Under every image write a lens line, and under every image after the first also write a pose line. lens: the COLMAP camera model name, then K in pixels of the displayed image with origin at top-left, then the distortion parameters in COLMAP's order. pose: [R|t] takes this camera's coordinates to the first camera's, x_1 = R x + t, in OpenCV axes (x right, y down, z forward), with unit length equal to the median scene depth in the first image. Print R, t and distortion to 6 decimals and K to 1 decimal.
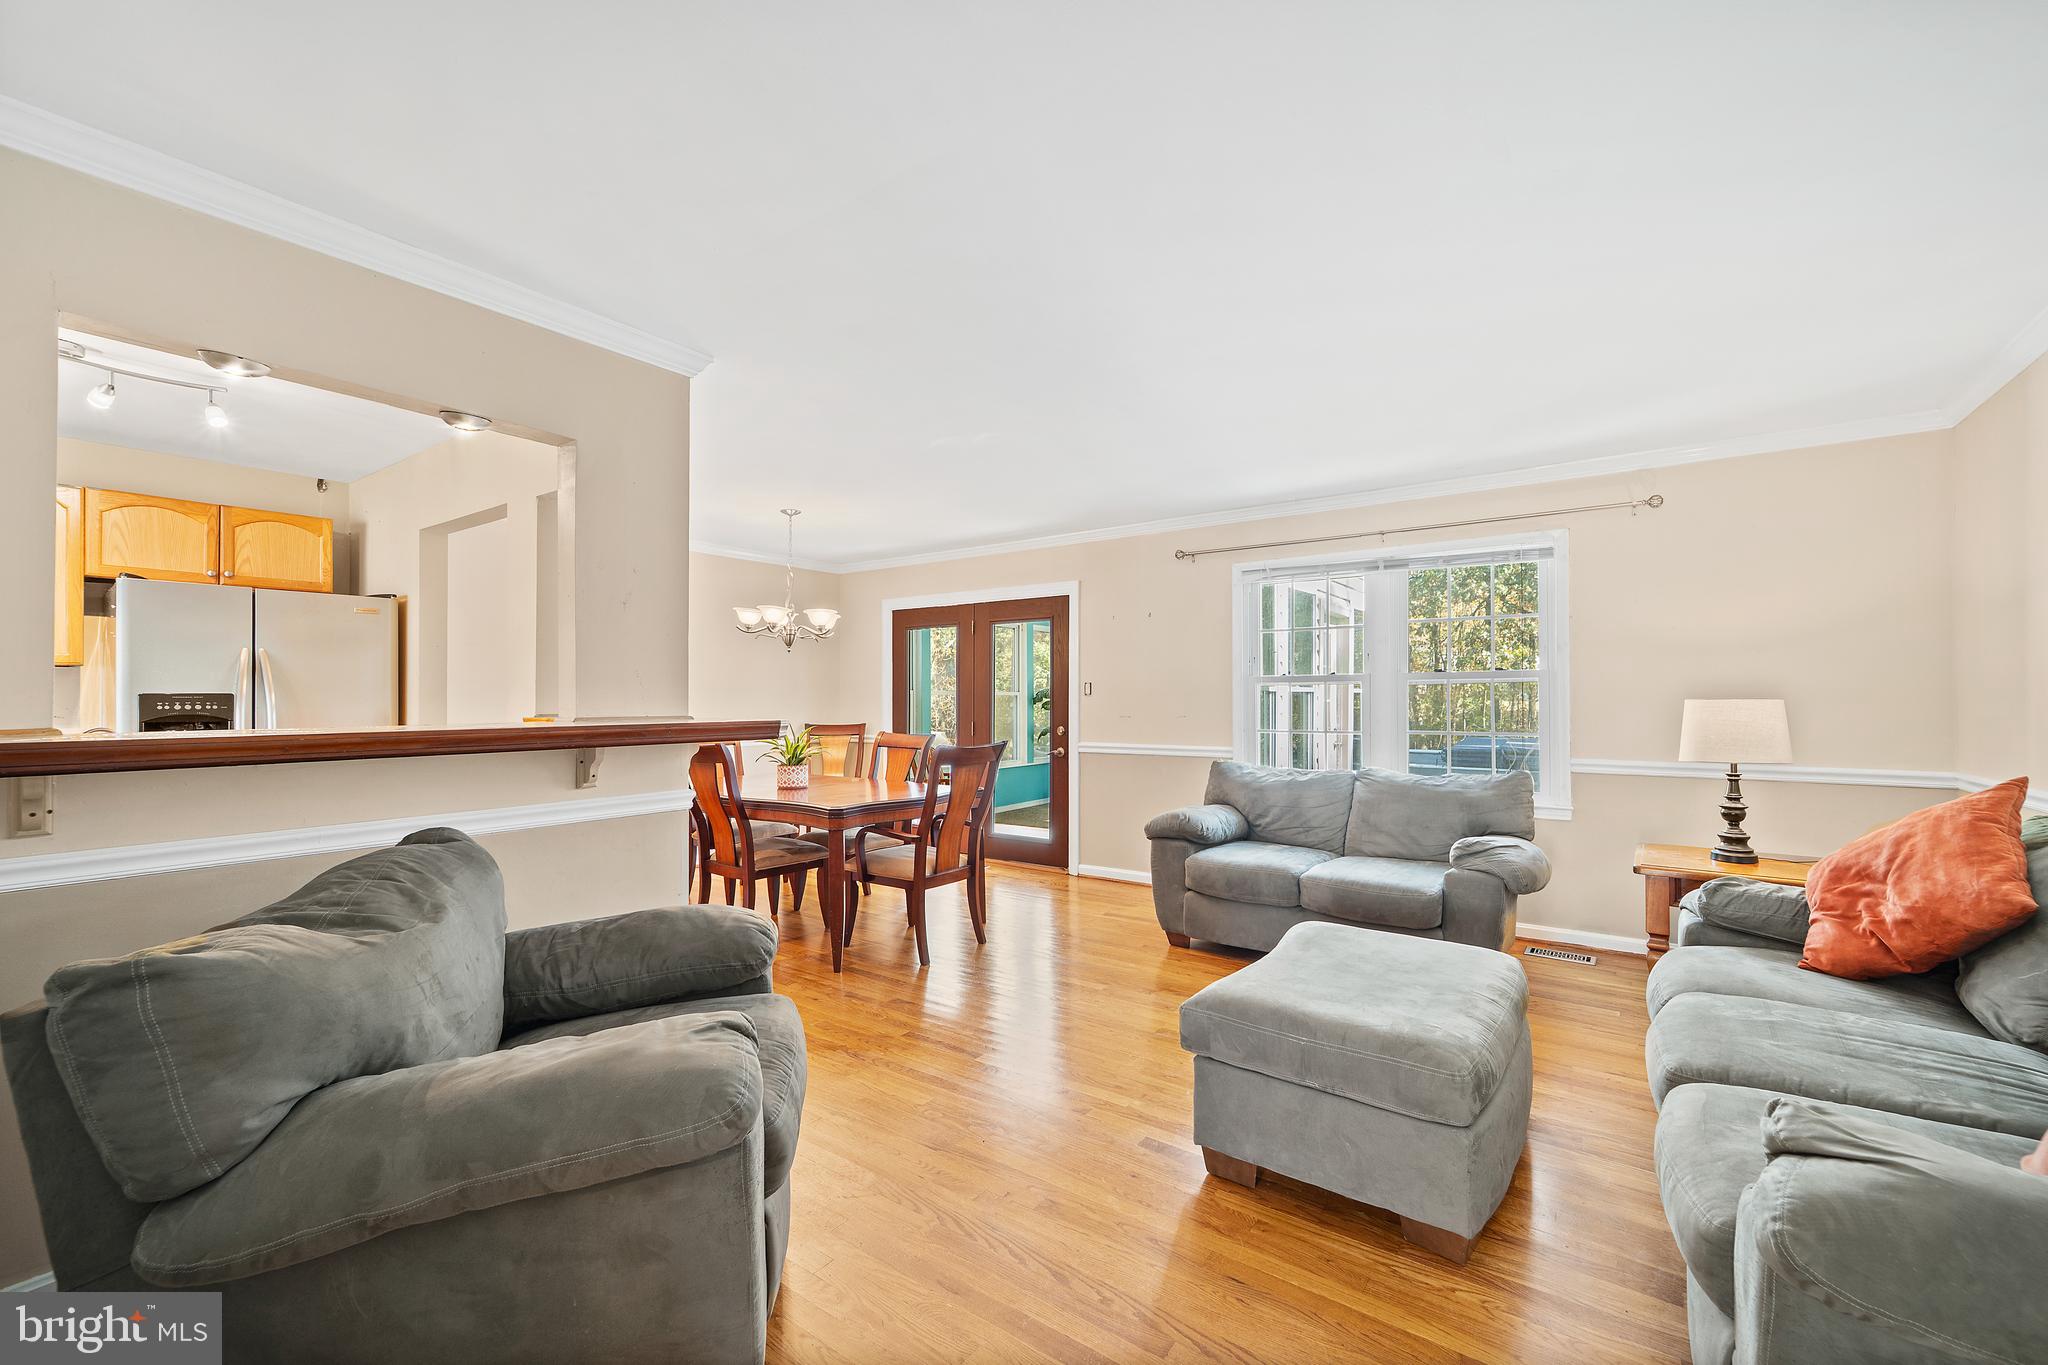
lens RADIAL K [[831.5, 0, 1024.0], [0, 831.5, 682.5], [0, 0, 1]] dist [0.010512, -0.000185]
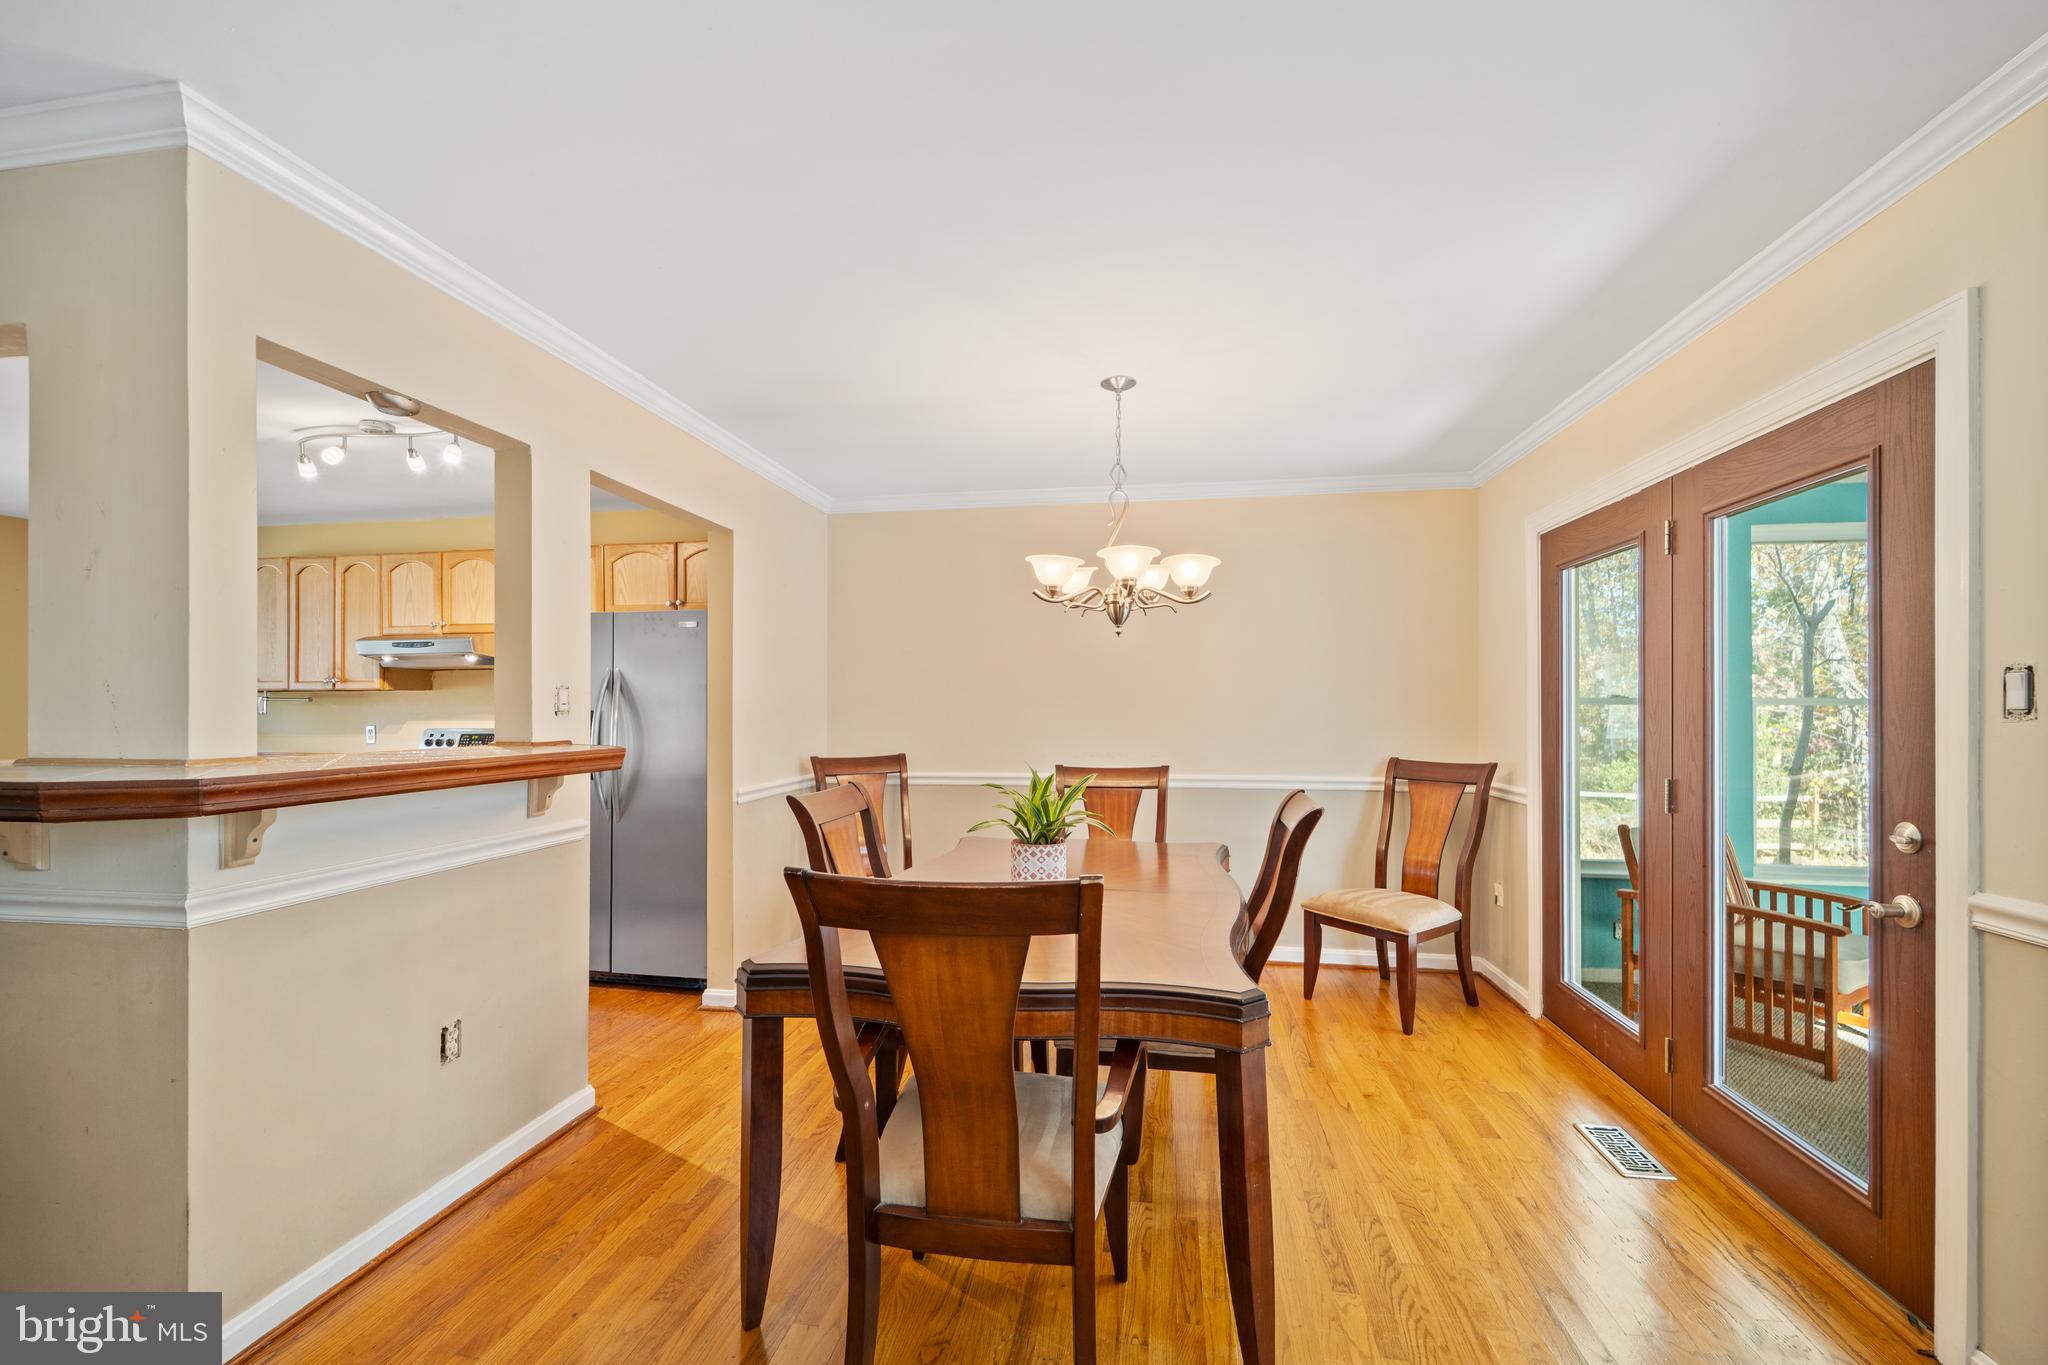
lens RADIAL K [[827.3, 0, 1039.2], [0, 827.3, 702.5], [0, 0, 1]] dist [0.002108, 0.000204]
pose [[0.464503, -0.002593, -0.885568, 0.162968], [0.018182, 0.999813, 0.006610, 0.003895], [0.885385, -0.019172, 0.464463, 0.607366]]
